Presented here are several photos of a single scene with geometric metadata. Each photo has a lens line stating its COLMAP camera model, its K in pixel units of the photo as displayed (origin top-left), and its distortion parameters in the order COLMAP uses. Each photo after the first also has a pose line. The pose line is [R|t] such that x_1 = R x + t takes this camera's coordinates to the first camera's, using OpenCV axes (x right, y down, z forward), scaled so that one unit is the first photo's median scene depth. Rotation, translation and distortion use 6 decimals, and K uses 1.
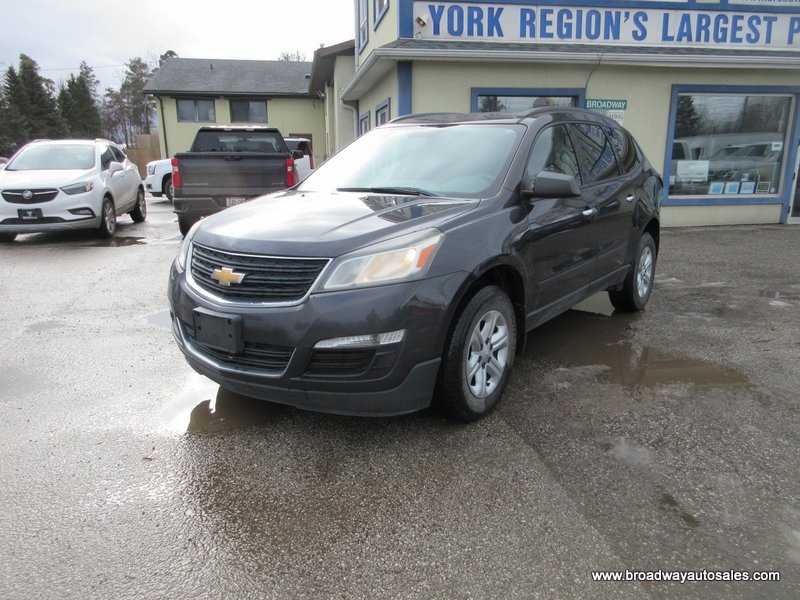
lens RADIAL K [[608.3, 0, 400.0], [0, 608.3, 300.0], [0, 0, 1]] dist [0.008518, -0.000539]
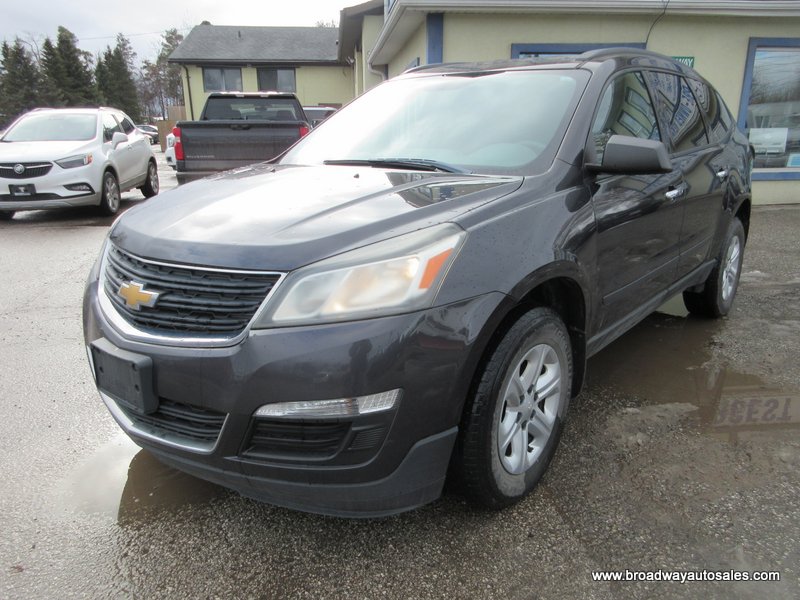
lens RADIAL K [[608.3, 0, 400.0], [0, 608.3, 300.0], [0, 0, 1]] dist [0.008518, -0.000539]
pose [[0.998240, 0.011799, -0.058111, 0.021216], [-0.009299, 0.999028, 0.043094, -0.033389], [0.058563, -0.042478, 0.997380, 0.183583]]
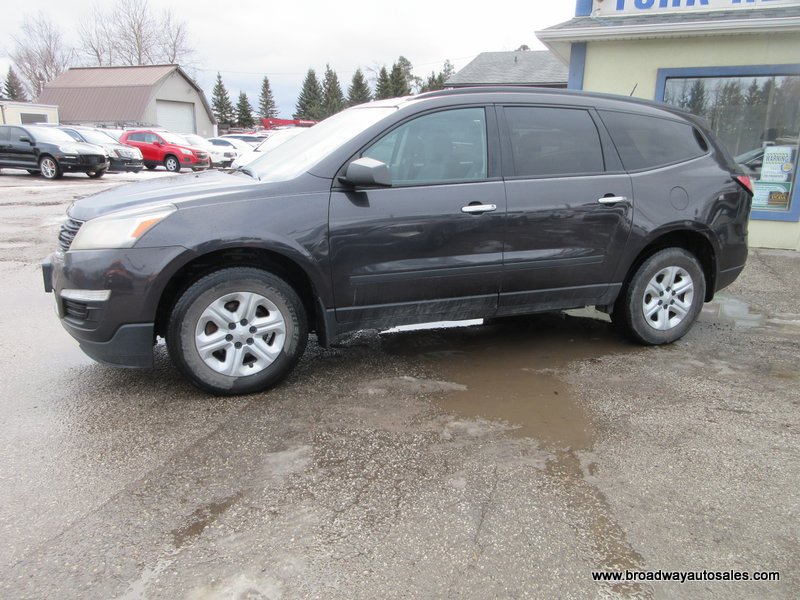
lens RADIAL K [[608.3, 0, 400.0], [0, 608.3, 300.0], [0, 0, 1]] dist [0.008518, -0.000539]
pose [[0.850880, 0.148915, -0.503813, 0.491212], [-0.142740, 0.988441, 0.051088, -0.032218], [0.505597, 0.028445, 0.862301, 0.146891]]
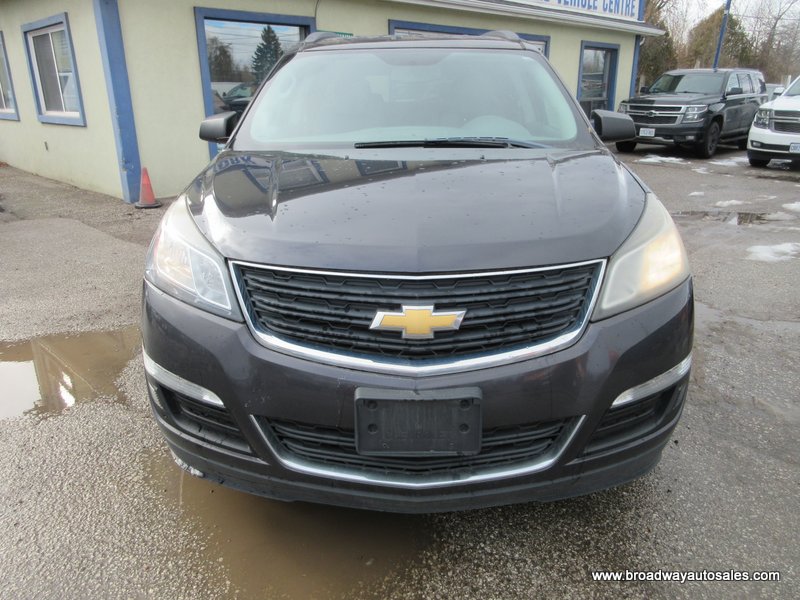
lens RADIAL K [[608.3, 0, 400.0], [0, 608.3, 300.0], [0, 0, 1]] dist [0.008518, -0.000539]
pose [[0.809798, -0.191811, 0.554469, -0.306306], [0.140068, 0.980927, 0.134769, -0.068270], [-0.569744, -0.031472, 0.821219, 0.294678]]
